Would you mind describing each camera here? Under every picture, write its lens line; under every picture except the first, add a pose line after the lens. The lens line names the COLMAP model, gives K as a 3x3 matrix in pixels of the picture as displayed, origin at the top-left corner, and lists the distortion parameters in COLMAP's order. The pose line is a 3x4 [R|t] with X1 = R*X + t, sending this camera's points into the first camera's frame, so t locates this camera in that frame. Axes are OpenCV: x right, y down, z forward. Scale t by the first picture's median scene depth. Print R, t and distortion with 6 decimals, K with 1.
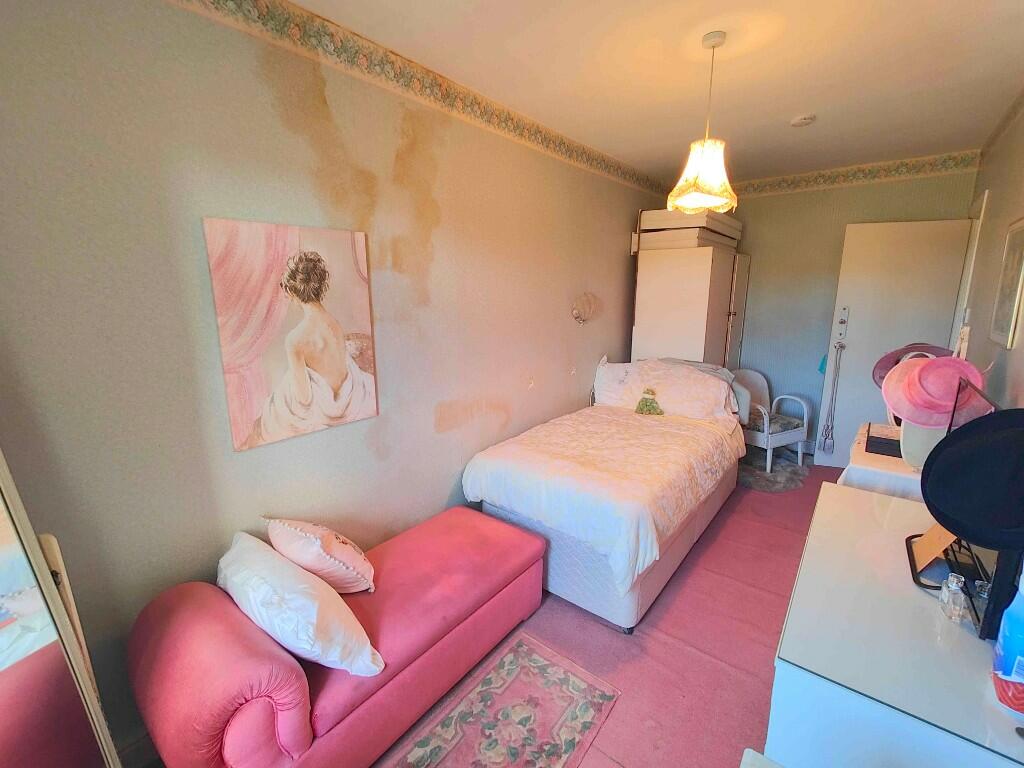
lens RADIAL K [[463.3, 0, 512.0], [0, 463.3, 384.0], [0, 0, 1]] dist [0.000774, 0.000265]
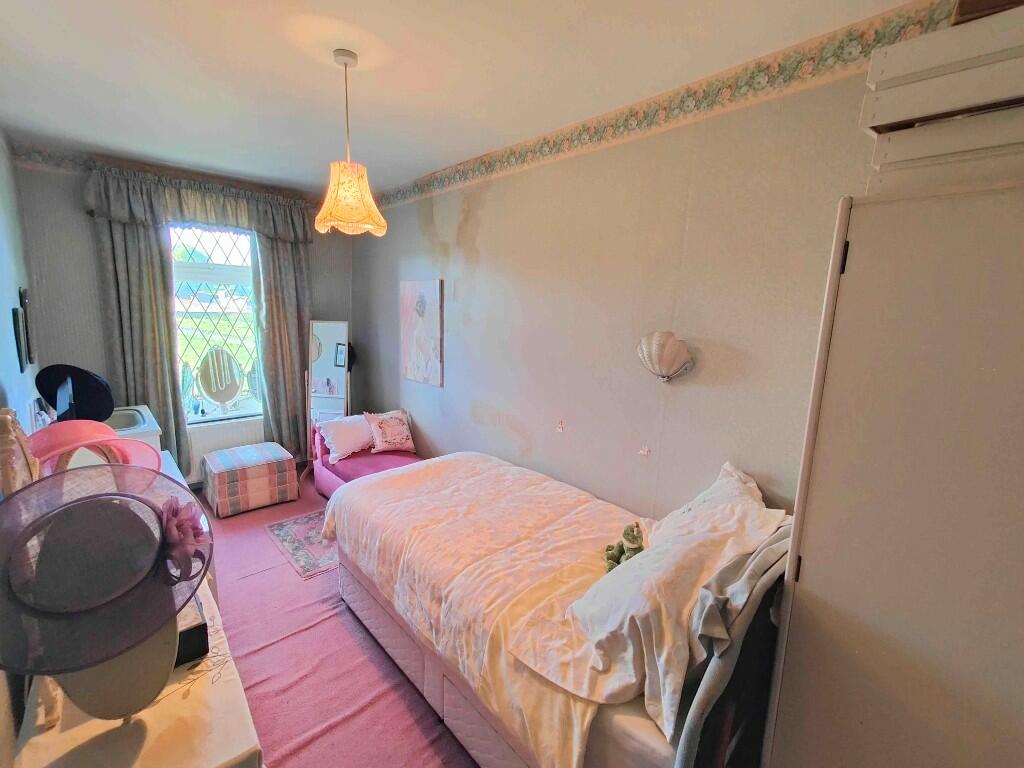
lens RADIAL K [[396.8, 0, 512.0], [0, 396.8, 384.0], [0, 0, 1]] dist [0.014930, 0.000190]
pose [[-0.103148, 0.158290, -0.981990, 1.050152], [-0.259032, 0.948916, 0.180167, -0.260523], [0.960345, 0.272951, -0.056877, 1.293881]]
